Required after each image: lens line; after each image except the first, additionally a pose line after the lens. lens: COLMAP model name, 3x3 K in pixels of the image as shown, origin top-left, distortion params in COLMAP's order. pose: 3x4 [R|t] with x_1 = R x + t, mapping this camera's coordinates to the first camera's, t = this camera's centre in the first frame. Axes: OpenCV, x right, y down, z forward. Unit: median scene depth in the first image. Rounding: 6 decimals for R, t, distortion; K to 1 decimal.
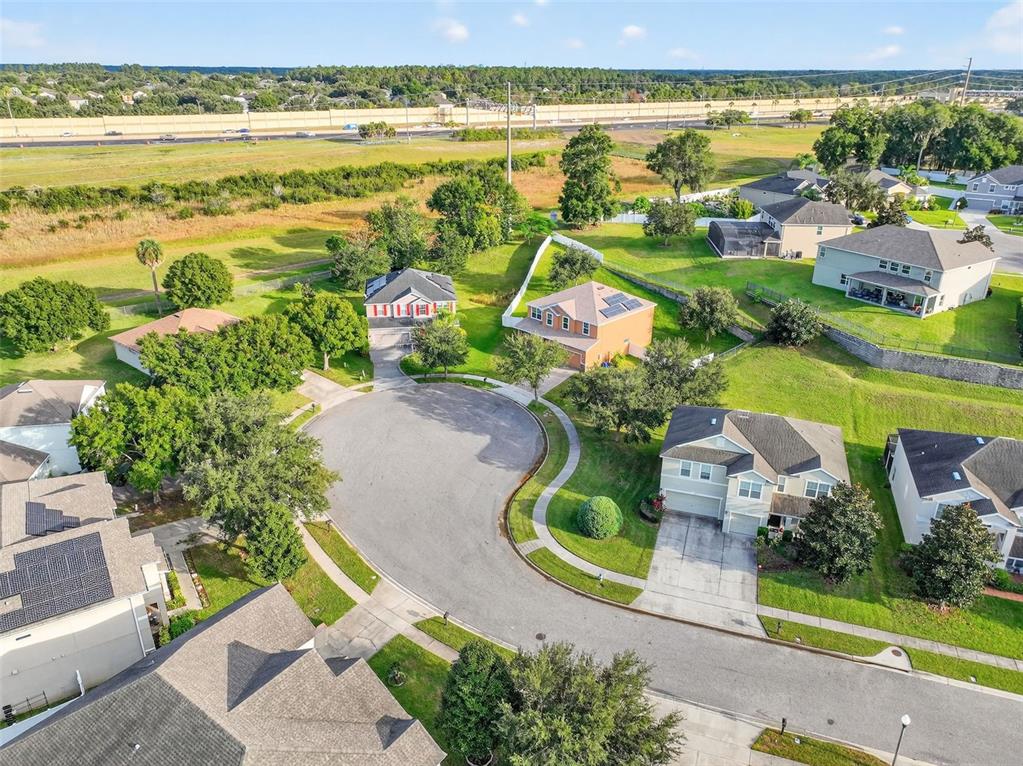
lens RADIAL K [[762.4, 0, 509.3], [0, 762.4, 381.1], [0, 0, 1]] dist [0.009359, -0.006103]
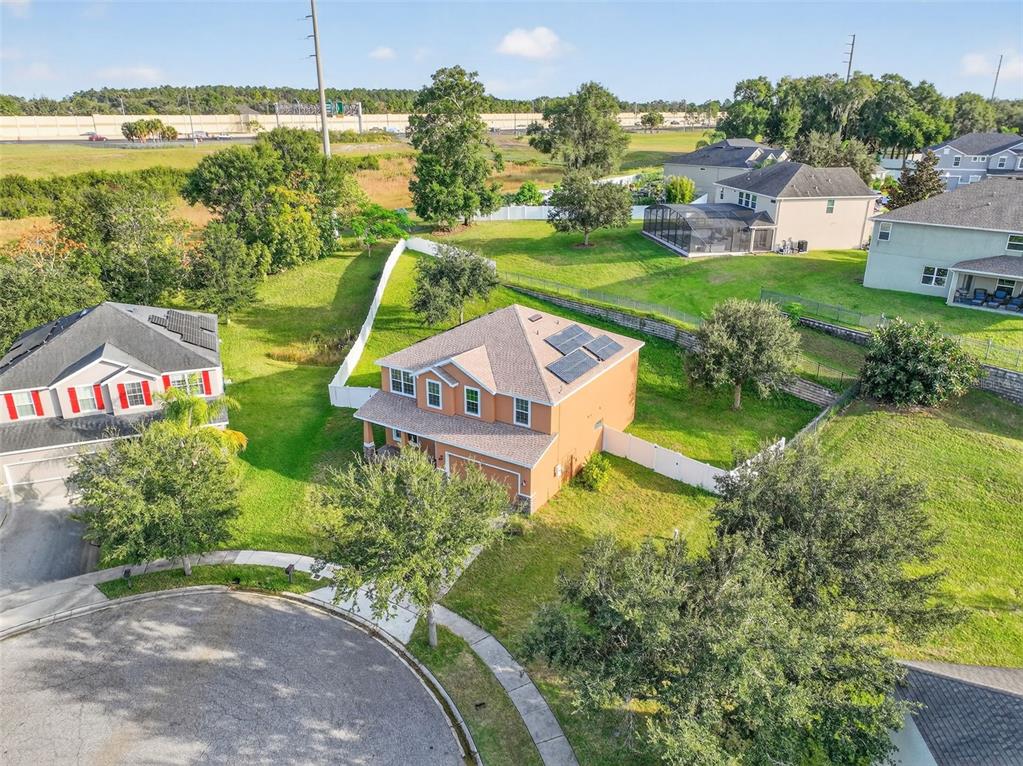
lens RADIAL K [[762.4, 0, 511.8], [0, 762.4, 386.7], [0, 0, 1]] dist [0.009359, -0.006103]
pose [[0.975854, -0.083171, 0.201967, 0.005835], [0.090113, 0.995607, -0.025410, -0.054585], [-0.198967, 0.042996, 0.979063, 0.430109]]
